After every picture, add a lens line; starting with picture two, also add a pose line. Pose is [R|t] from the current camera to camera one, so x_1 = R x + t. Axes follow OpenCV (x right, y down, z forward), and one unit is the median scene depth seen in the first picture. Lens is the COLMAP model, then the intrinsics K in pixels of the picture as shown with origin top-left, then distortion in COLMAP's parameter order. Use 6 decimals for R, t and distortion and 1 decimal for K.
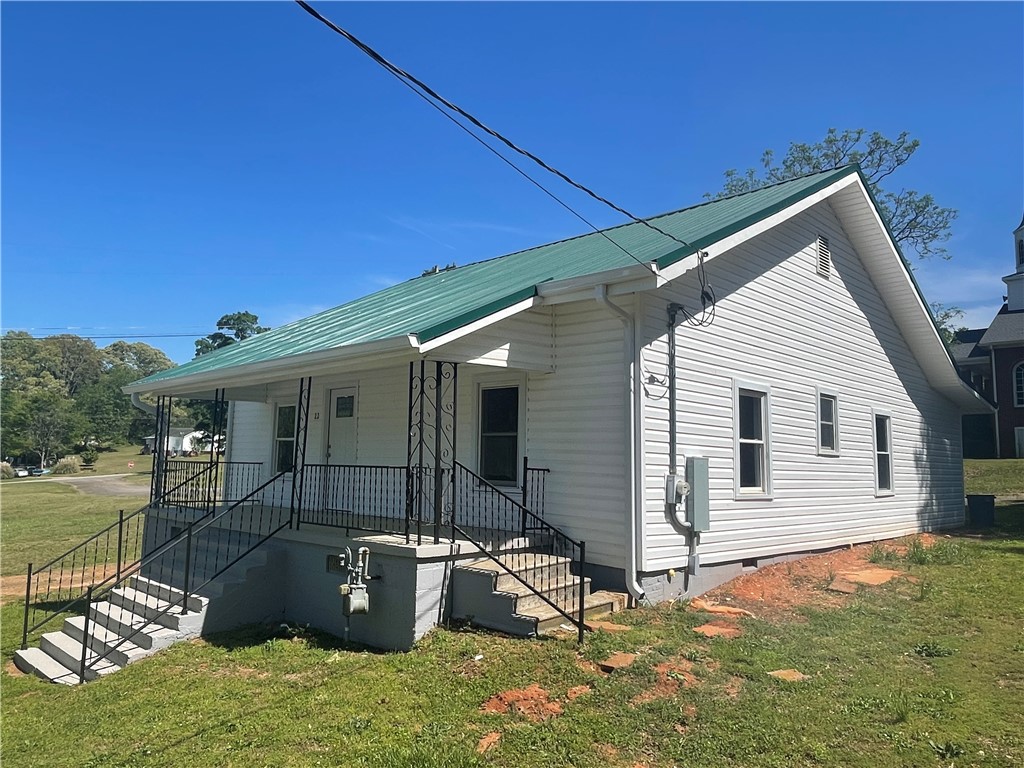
lens RADIAL K [[747.6, 0, 512.0], [0, 747.6, 384.0], [0, 0, 1]] dist [0.000735, -0.003384]
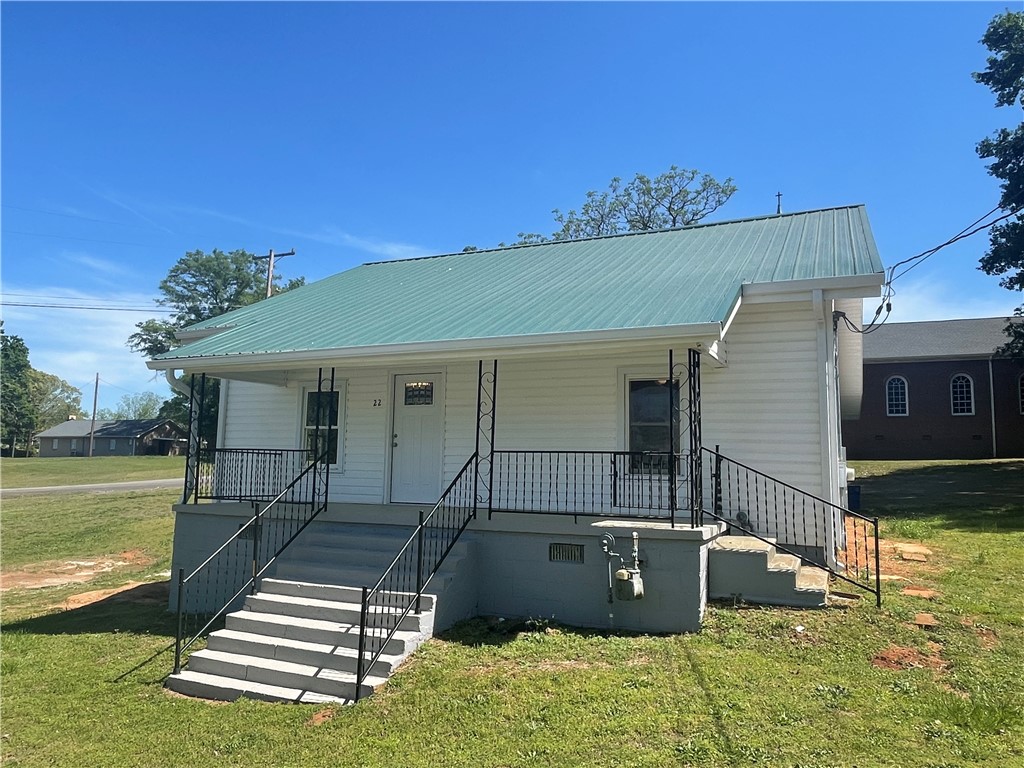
lens RADIAL K [[747.6, 0, 512.0], [0, 747.6, 384.0], [0, 0, 1]] dist [0.000735, -0.003384]
pose [[0.938208, 0.042188, 0.343491, -0.654776], [-0.039968, 0.999109, -0.013544, 0.038746], [-0.343756, -0.001021, 0.939058, 0.113141]]
